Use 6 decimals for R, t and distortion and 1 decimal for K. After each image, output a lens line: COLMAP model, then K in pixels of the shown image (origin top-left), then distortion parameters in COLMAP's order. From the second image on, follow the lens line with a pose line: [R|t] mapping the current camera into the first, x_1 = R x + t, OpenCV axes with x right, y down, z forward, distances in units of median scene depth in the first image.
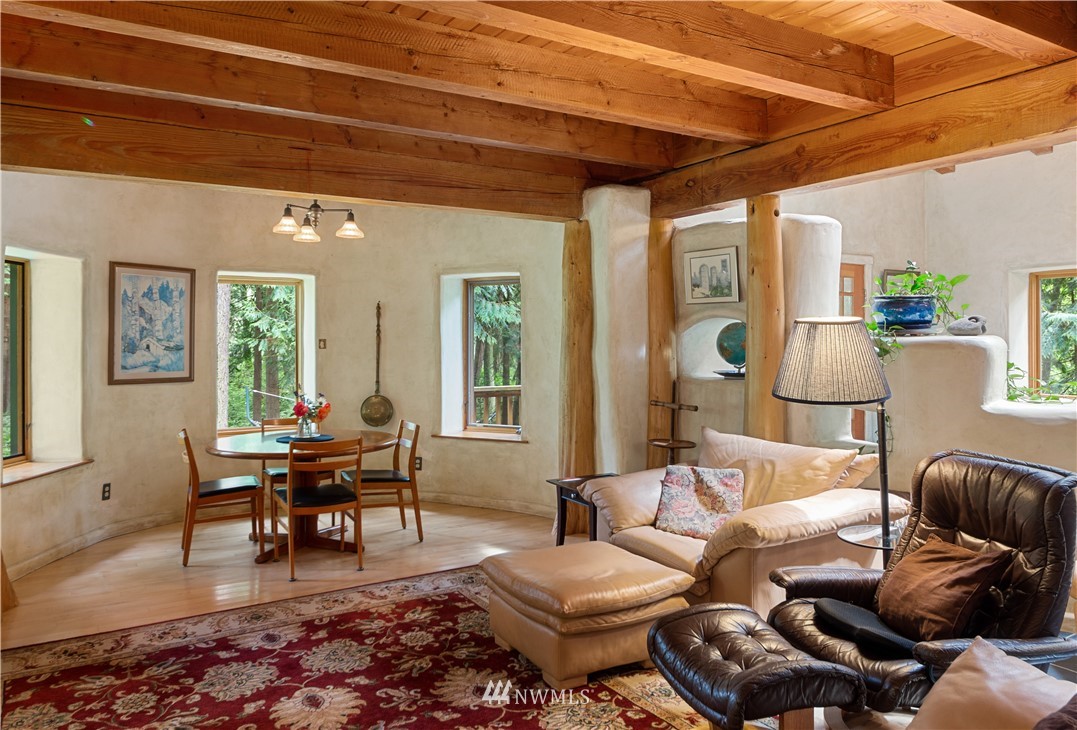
lens RADIAL K [[744.1, 0, 540.9], [0, 744.1, 333.4], [0, 0, 1]] dist [0.003859, -0.000049]
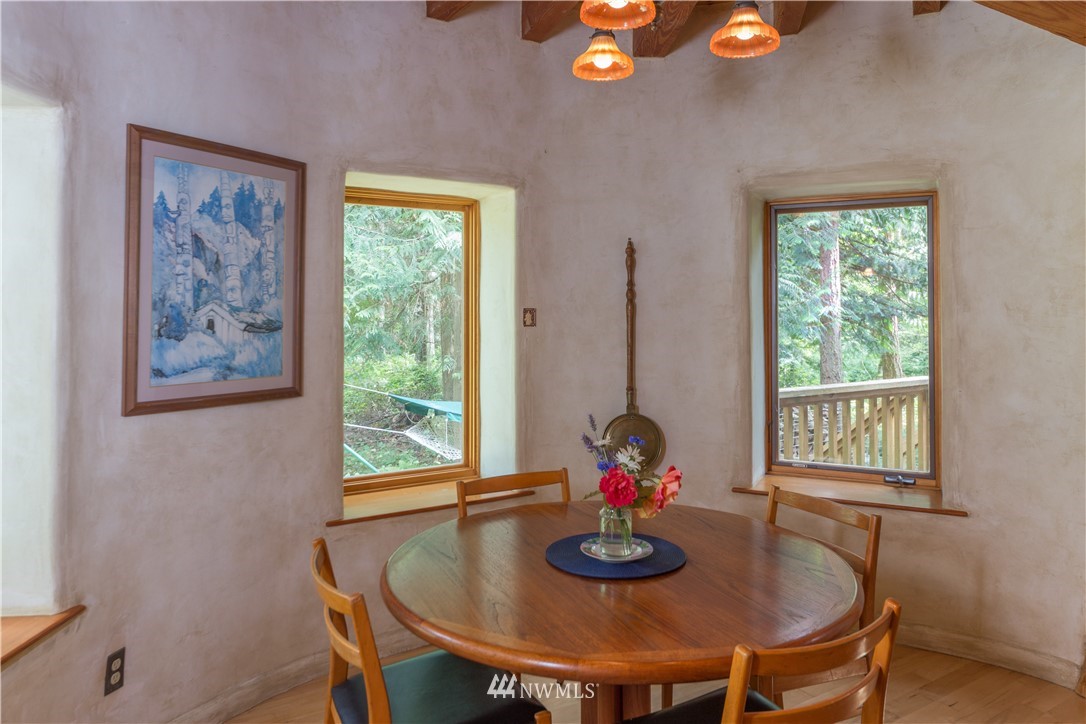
lens RADIAL K [[750.4, 0, 574.9], [0, 750.4, 299.1], [0, 0, 1]] dist [0.003859, -0.000049]
pose [[0.999898, 0.001847, 0.014145, -0.330110], [-0.001764, 0.999981, -0.005880, 0.005146], [-0.014156, 0.005854, 0.999883, 0.571218]]
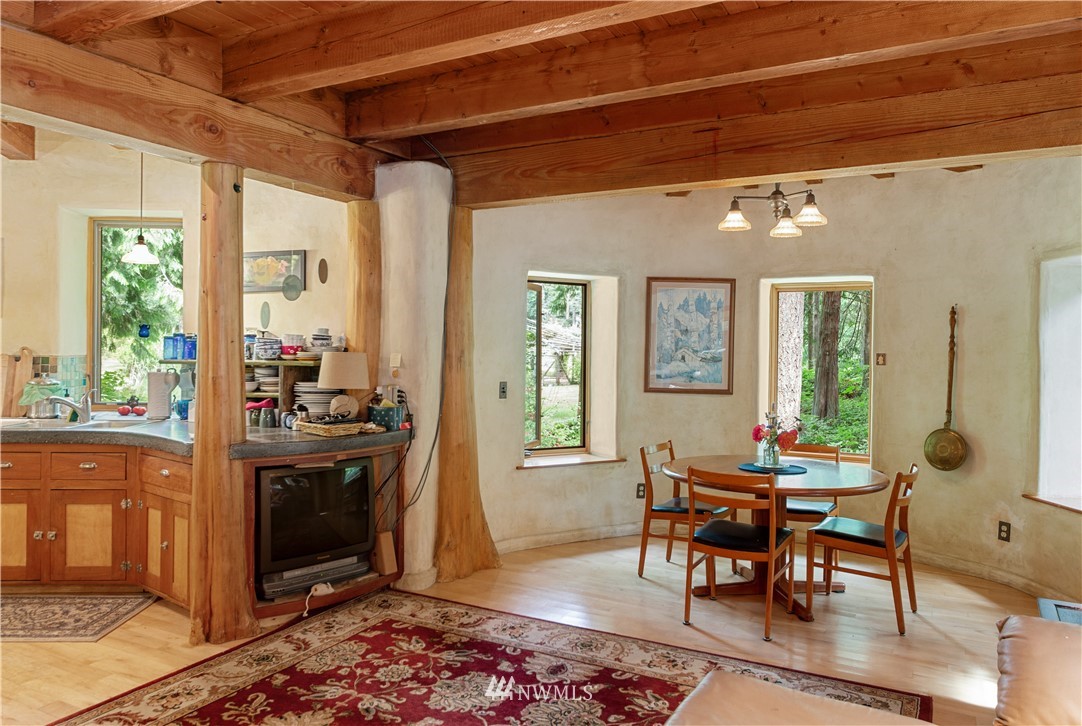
lens RADIAL K [[747.6, 0, 545.9], [0, 747.6, 353.4], [0, 0, 1]] dist [0.003859, -0.000049]
pose [[0.513465, 0.014283, -0.857992, 0.272185], [-0.009274, 0.999895, 0.011095, 0.002509], [0.858060, 0.002260, 0.513544, 0.323992]]
